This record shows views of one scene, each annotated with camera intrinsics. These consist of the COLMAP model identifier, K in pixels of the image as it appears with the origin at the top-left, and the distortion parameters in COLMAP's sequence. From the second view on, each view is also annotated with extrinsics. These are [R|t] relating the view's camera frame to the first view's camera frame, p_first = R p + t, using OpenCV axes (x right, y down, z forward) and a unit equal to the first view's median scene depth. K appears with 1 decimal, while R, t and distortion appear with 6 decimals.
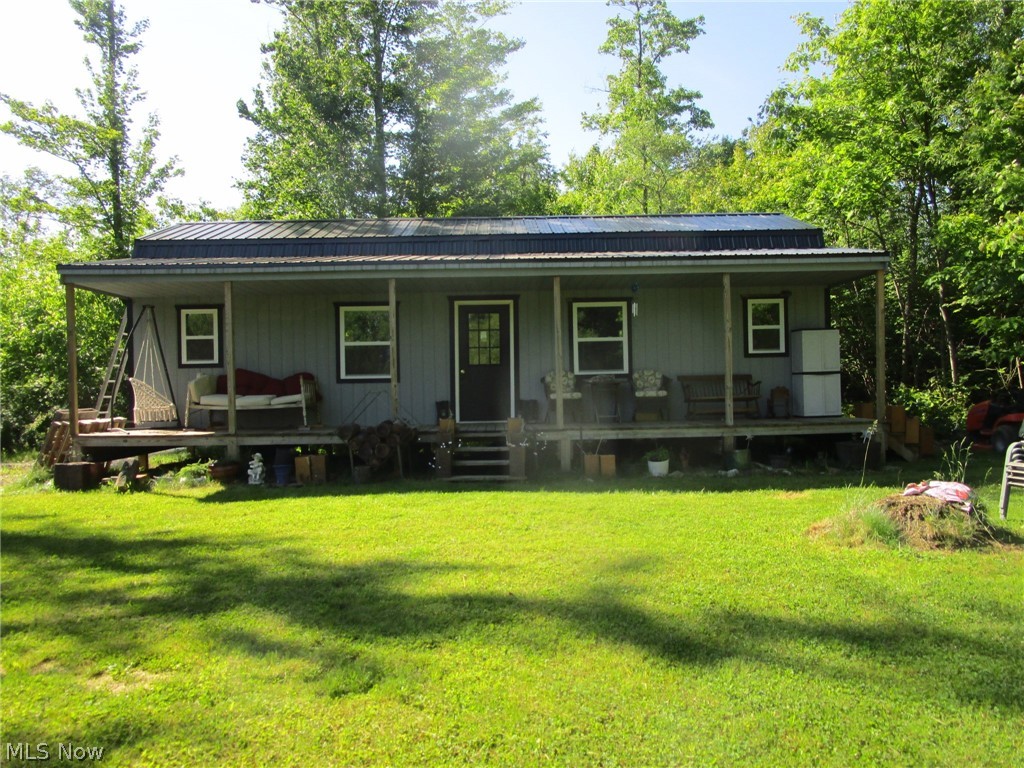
lens RADIAL K [[727.7, 0, 512.0], [0, 727.7, 390.6], [0, 0, 1]] dist [-0.021378, -0.000982]
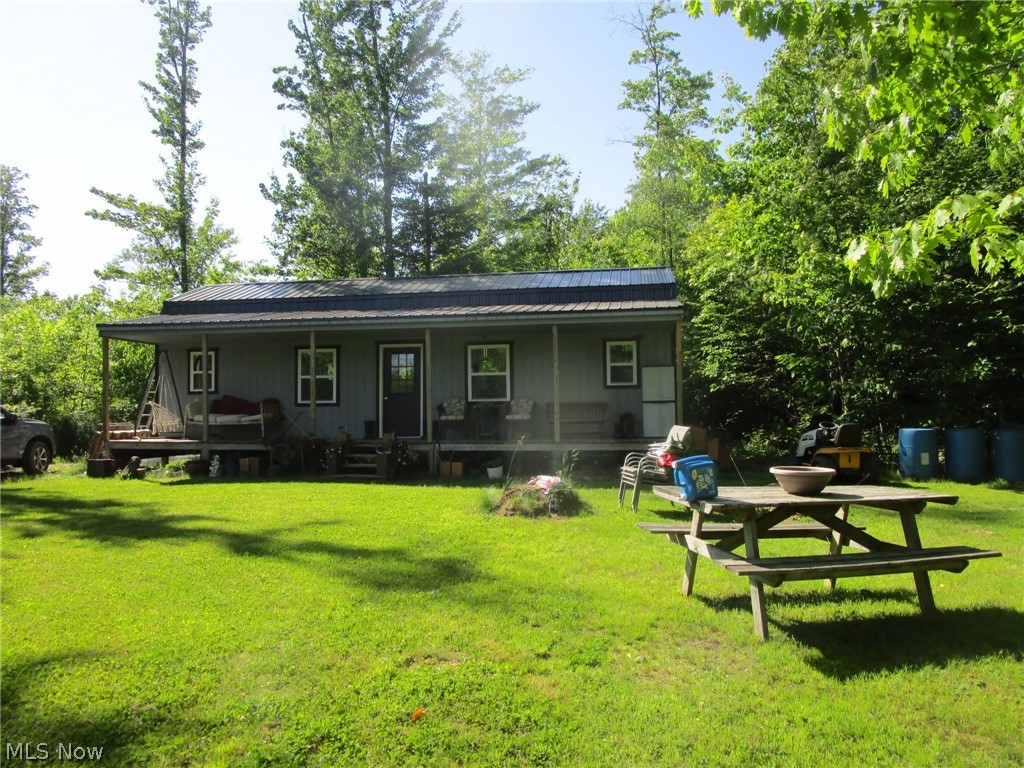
lens RADIAL K [[727.7, 0, 507.5], [0, 727.7, 393.1], [0, 0, 1]] dist [-0.021378, -0.000982]
pose [[0.983937, 0.005611, -0.178429, 0.394045], [-0.010781, 0.999549, -0.028023, -0.001473], [0.178191, 0.029497, 0.983554, -0.254594]]
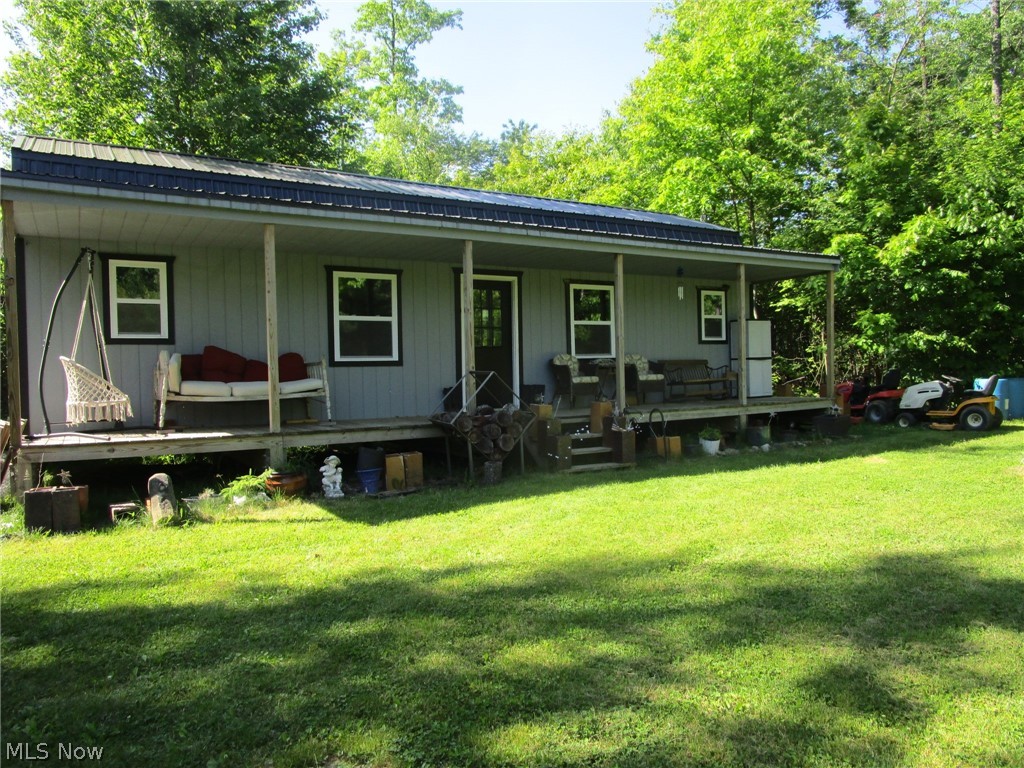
lens RADIAL K [[727.7, 0, 512.3], [0, 727.7, 393.1], [0, 0, 1]] dist [-0.021378, -0.000982]
pose [[0.860773, -0.015992, 0.508738, -0.488773], [0.011674, 0.999864, 0.011678, 0.012372], [-0.508855, -0.004113, 0.860842, 0.215954]]
